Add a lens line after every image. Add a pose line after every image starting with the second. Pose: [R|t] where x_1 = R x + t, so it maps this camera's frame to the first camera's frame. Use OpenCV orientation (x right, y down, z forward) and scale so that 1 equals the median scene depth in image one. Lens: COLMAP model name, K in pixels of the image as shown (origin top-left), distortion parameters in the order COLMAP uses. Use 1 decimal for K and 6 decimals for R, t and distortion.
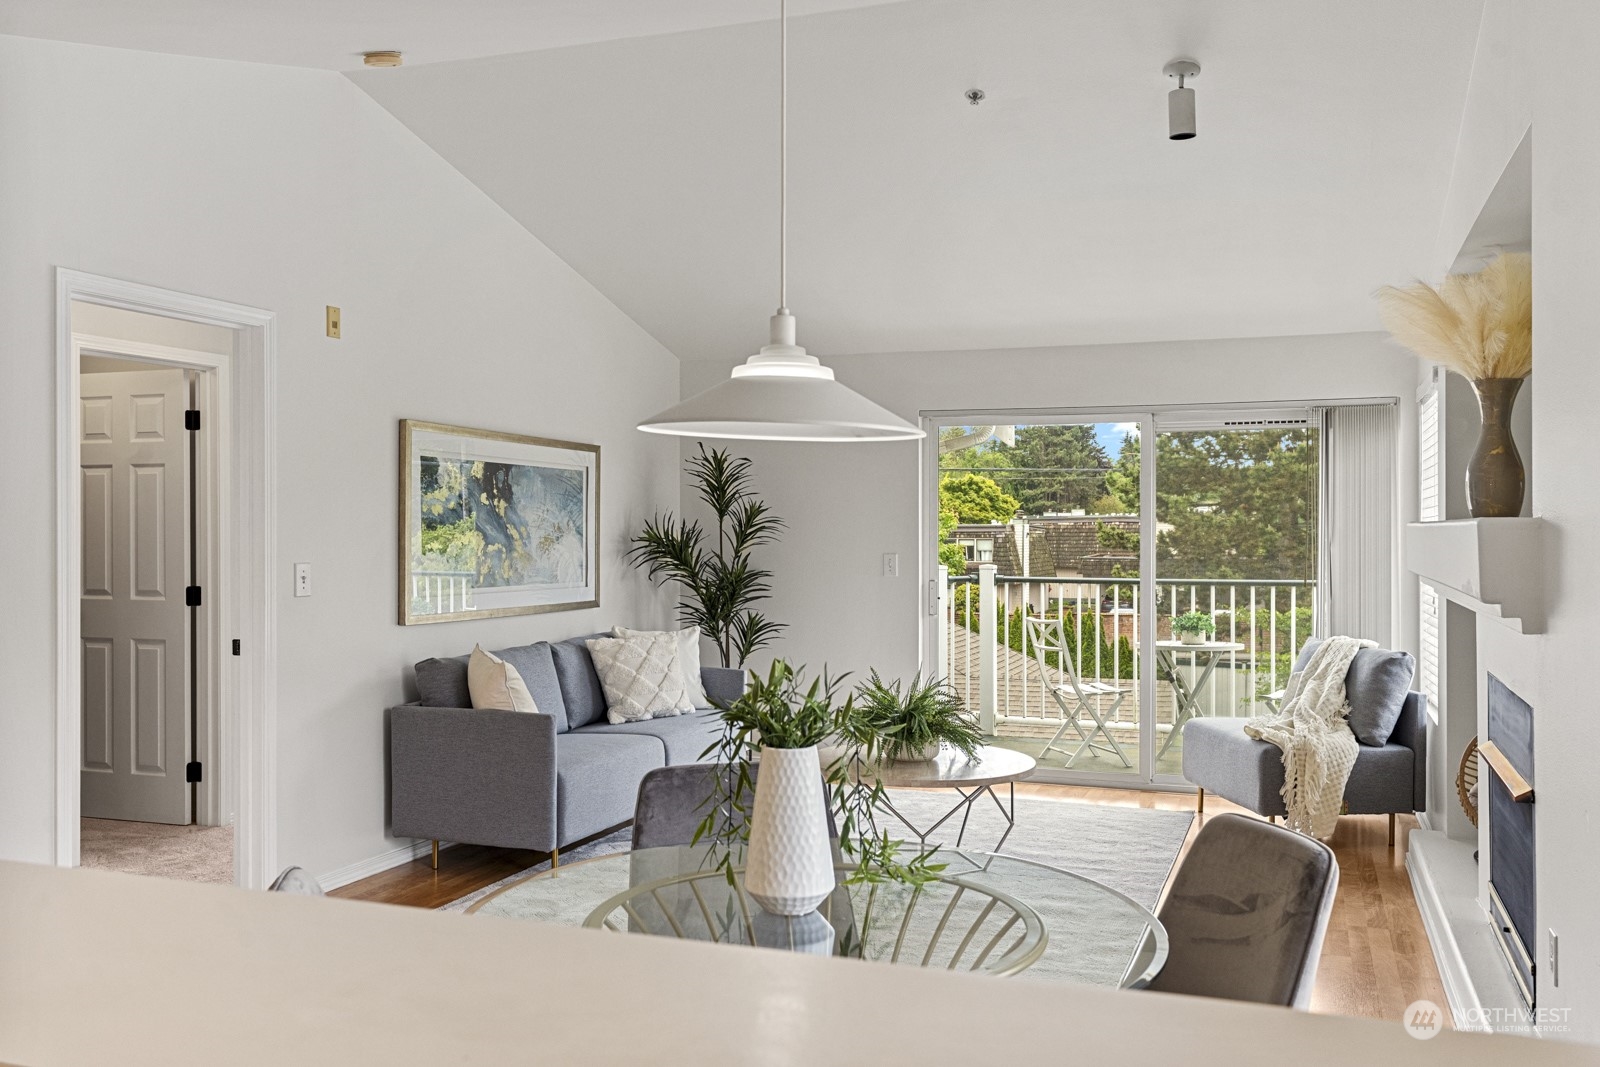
lens RADIAL K [[1344.5, 0, 813.7], [0, 1344.5, 538.5], [0, 0, 1]] dist [0.007036, -0.001673]
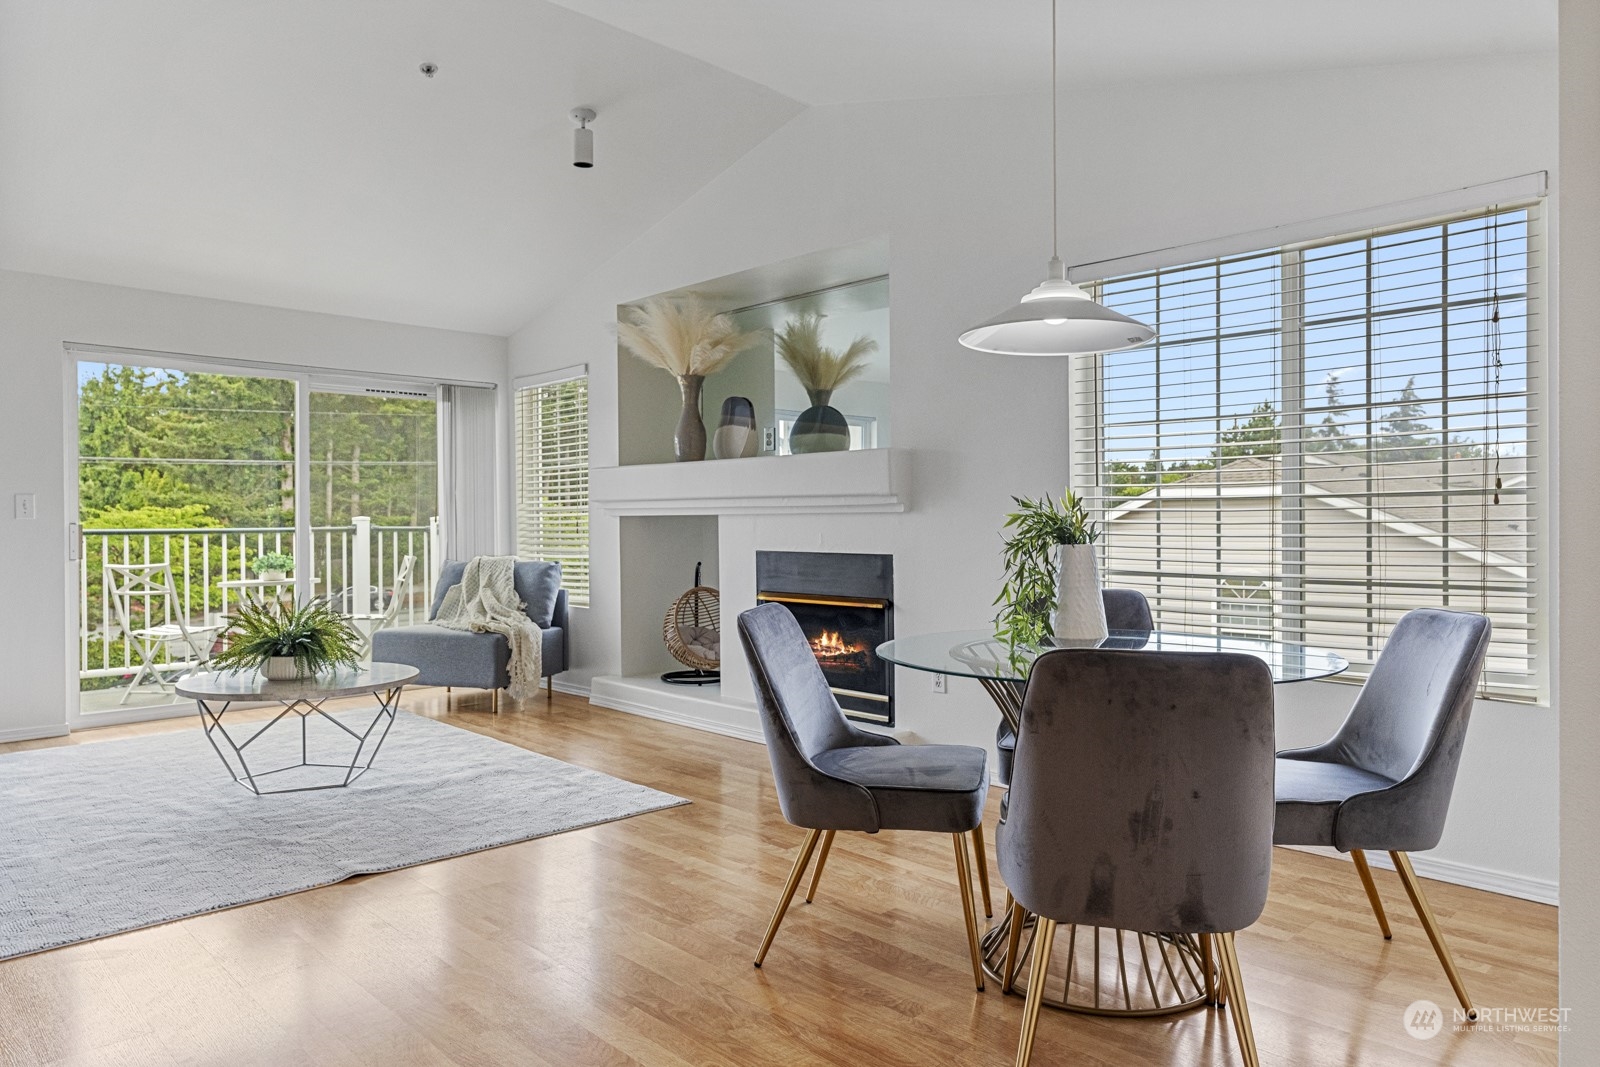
lens RADIAL K [[1036.9, 0, 808.5], [0, 1036.9, 526.5], [0, 0, 1]] dist [-0.008112, 0.012074]
pose [[0.434047, -0.009297, 0.900842, -0.418231], [0.010469, 0.999931, 0.005276, 0.042604], [-0.900829, 0.007141, 0.434114, 0.266022]]
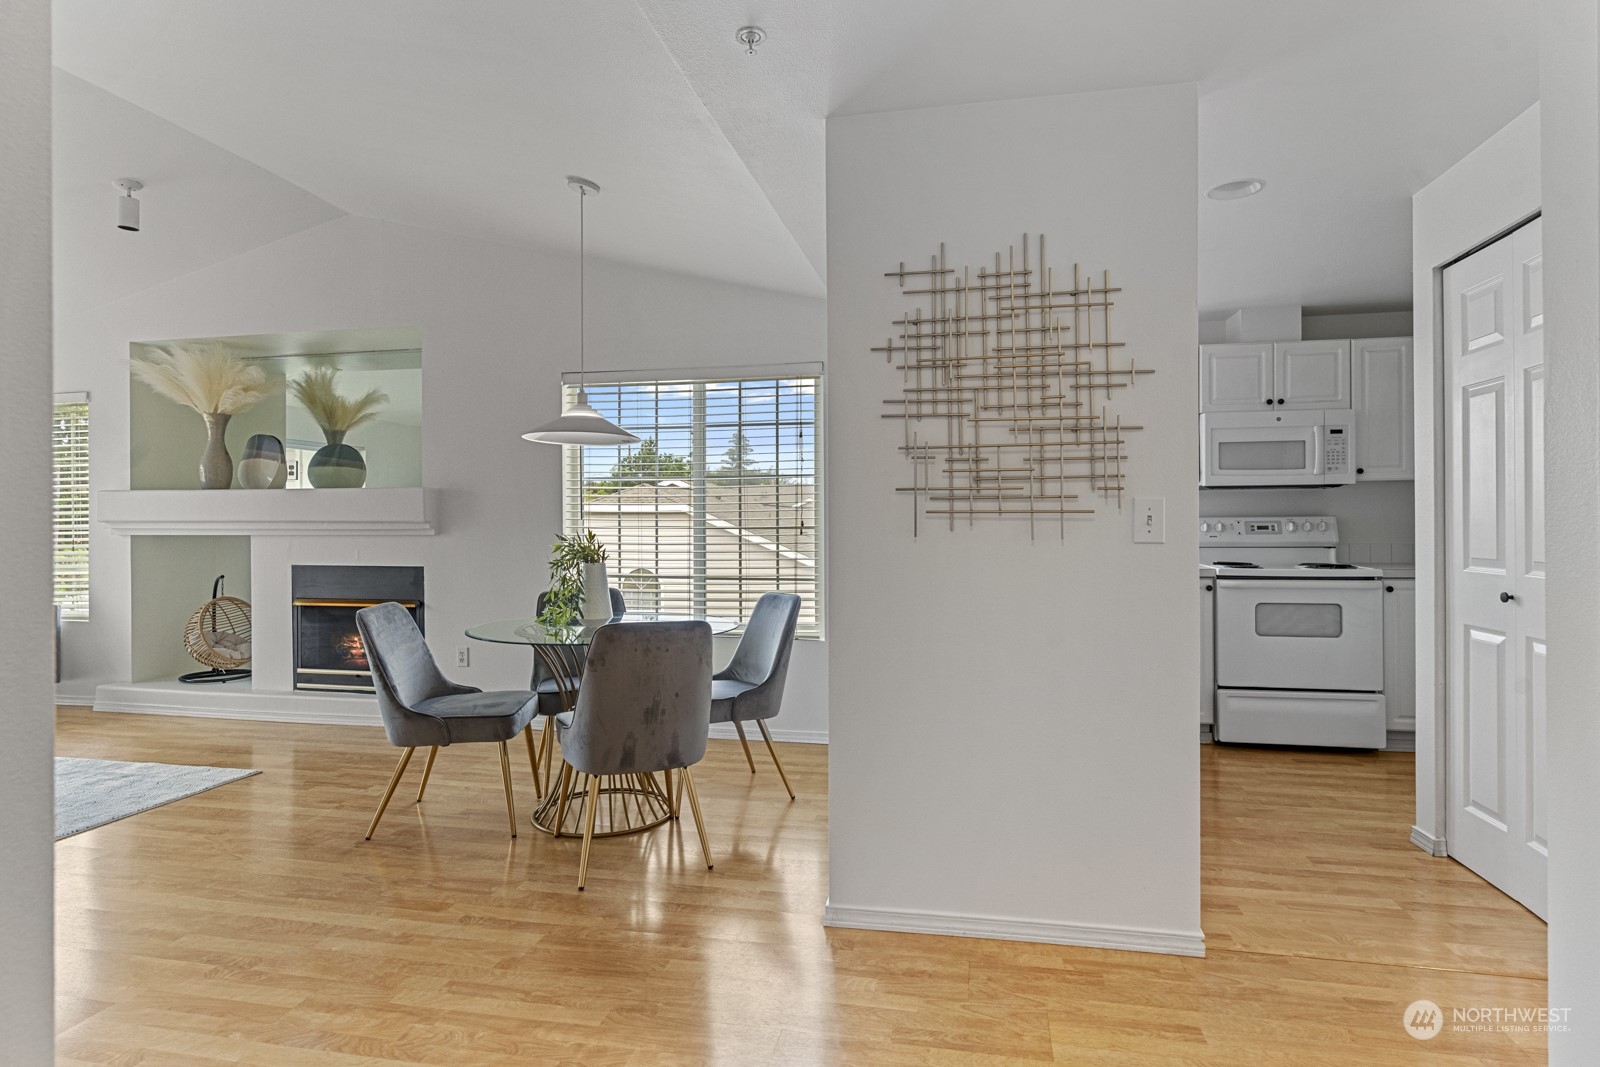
lens RADIAL K [[840.9, 0, 798.3], [0, 840.9, 521.2], [0, 0, 1]] dist [-0.013060, 0.007850]
pose [[-0.141325, 0.002553, 0.989960, -0.570177], [0.007479, 0.999971, -0.001511, 0.027528], [-0.989935, 0.007190, -0.141340, 0.292942]]
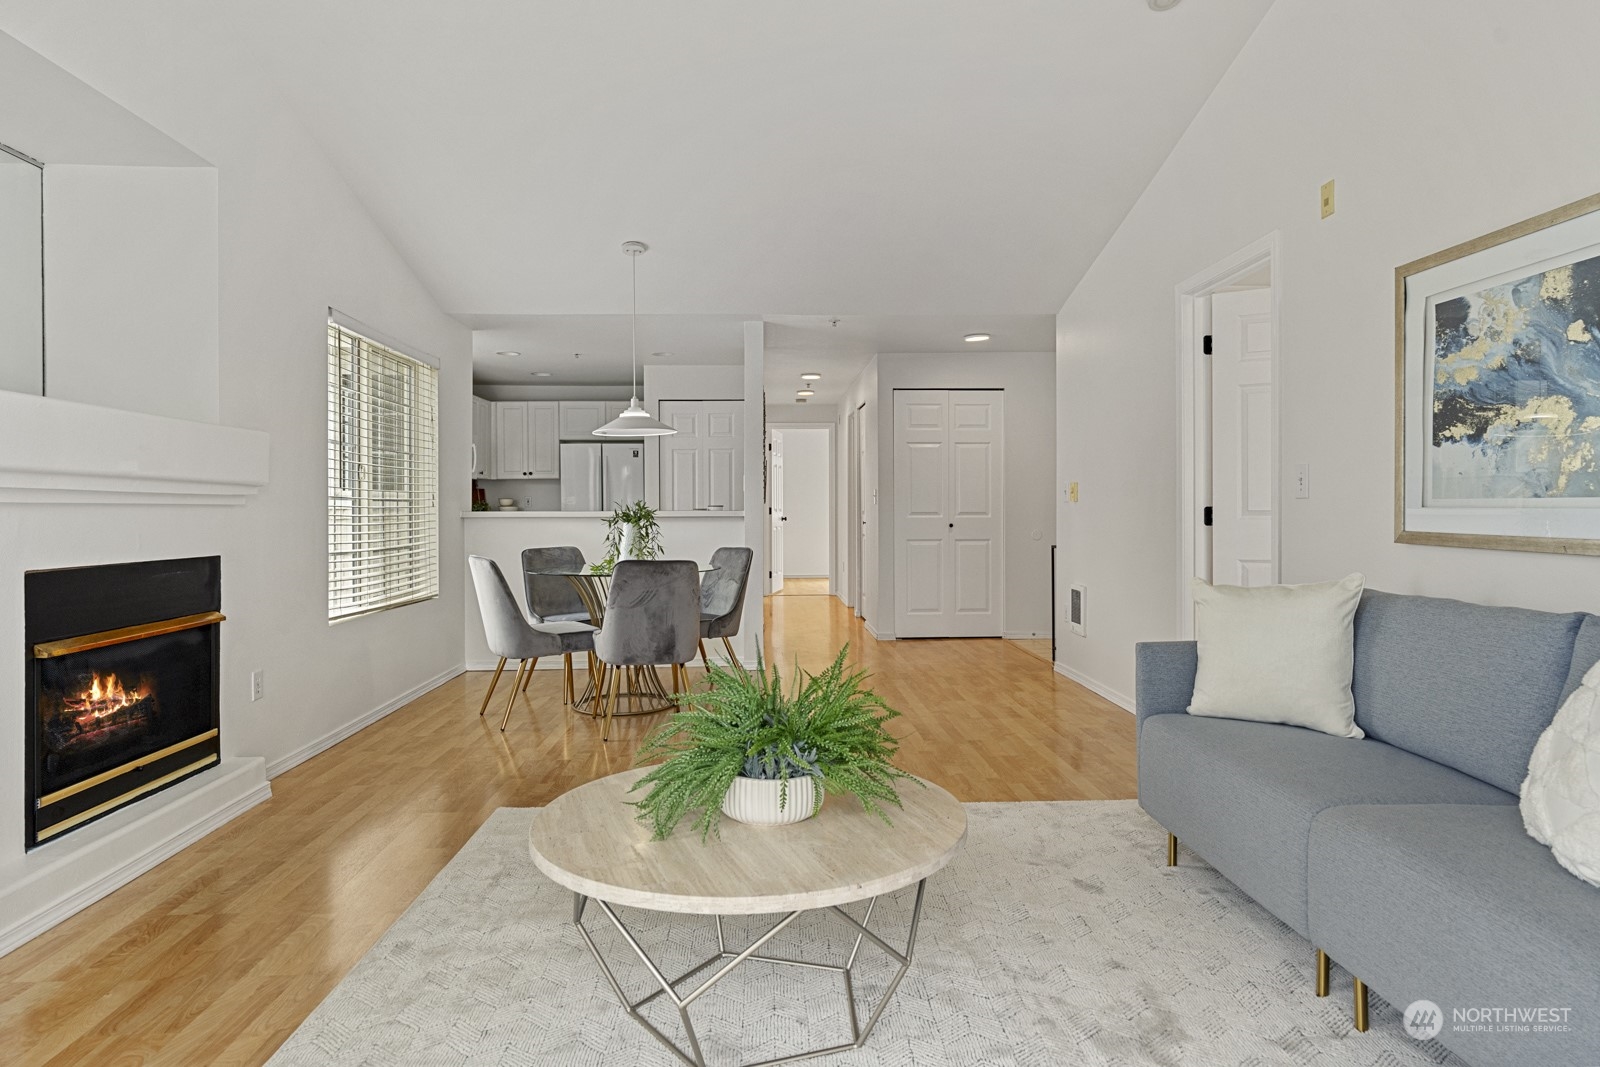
lens RADIAL K [[959.9, 0, 797.6], [0, 959.9, 518.4], [0, 0, 1]] dist [0.002798, 0.000863]
pose [[-0.924705, 0.006862, -0.380624, 0.185644], [0.002199, 0.999917, 0.012684, 0.038310], [0.380679, 0.010892, -0.924643, 1.209925]]
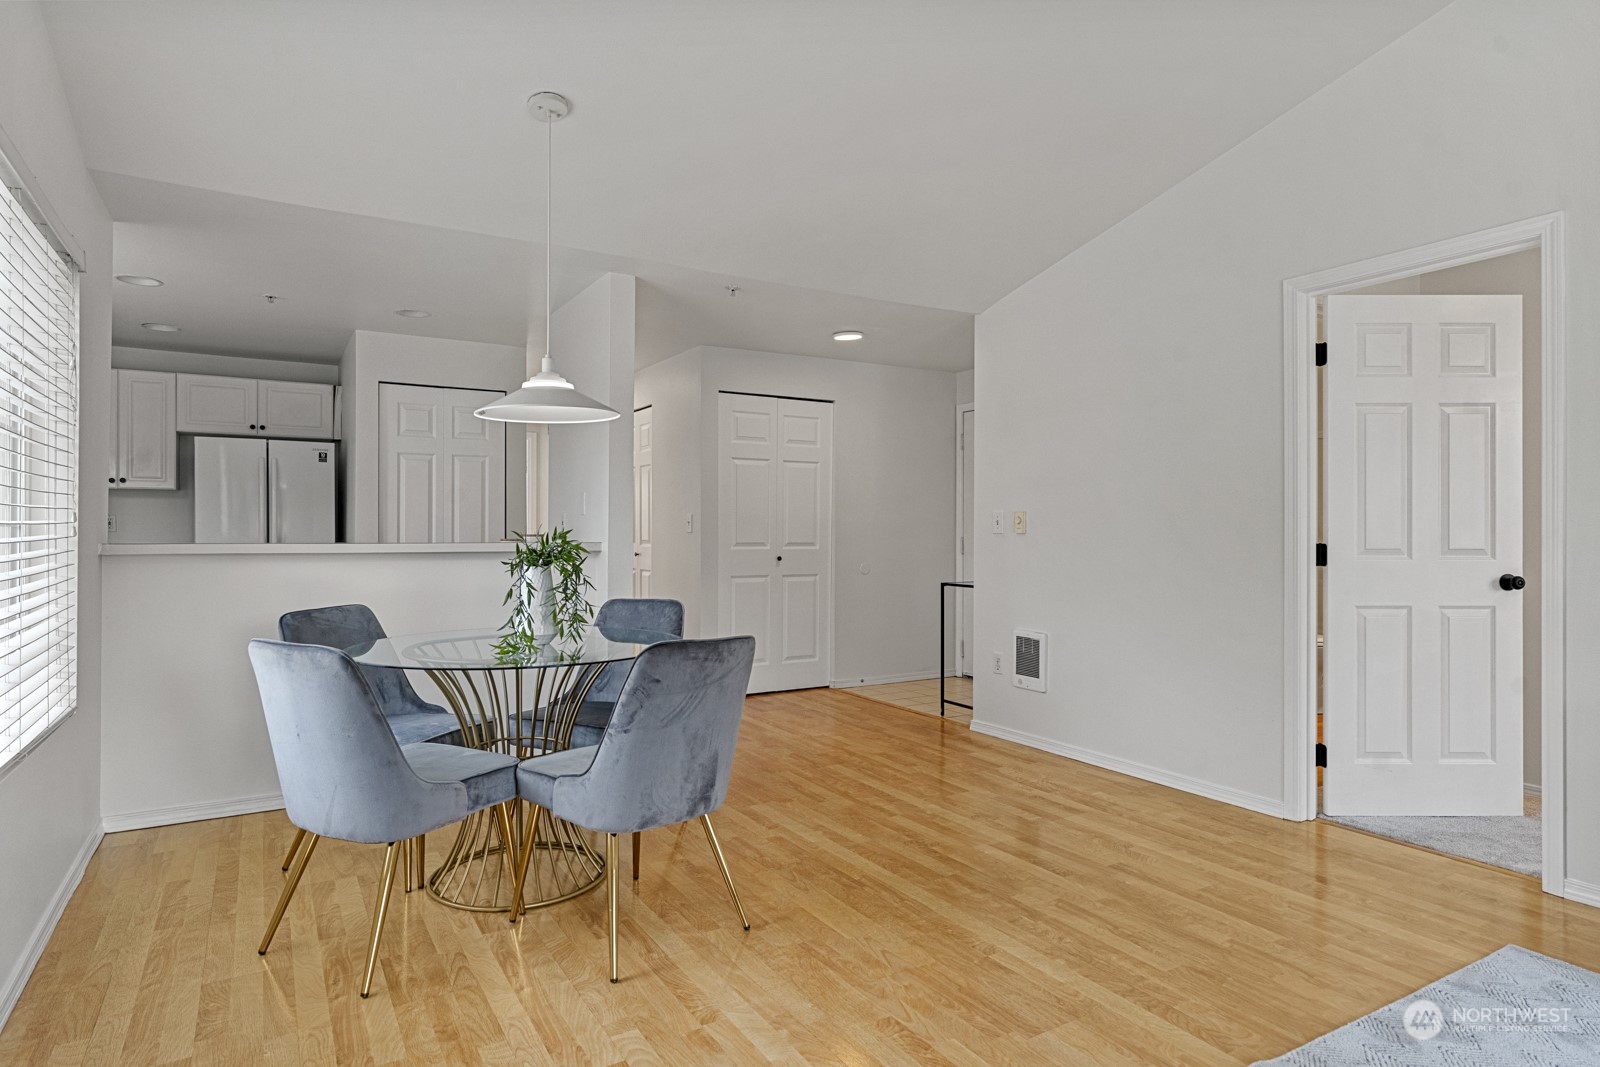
lens RADIAL K [[903.4, 0, 803.5], [0, 903.4, 534.9], [0, 0, 1]] dist [-0.004745, 0.003054]
pose [[-0.626625, 0.000094, -0.779321, 0.282310], [-0.005973, 0.999970, 0.004923, 0.032751], [0.779298, 0.007740, -0.626606, 0.763582]]
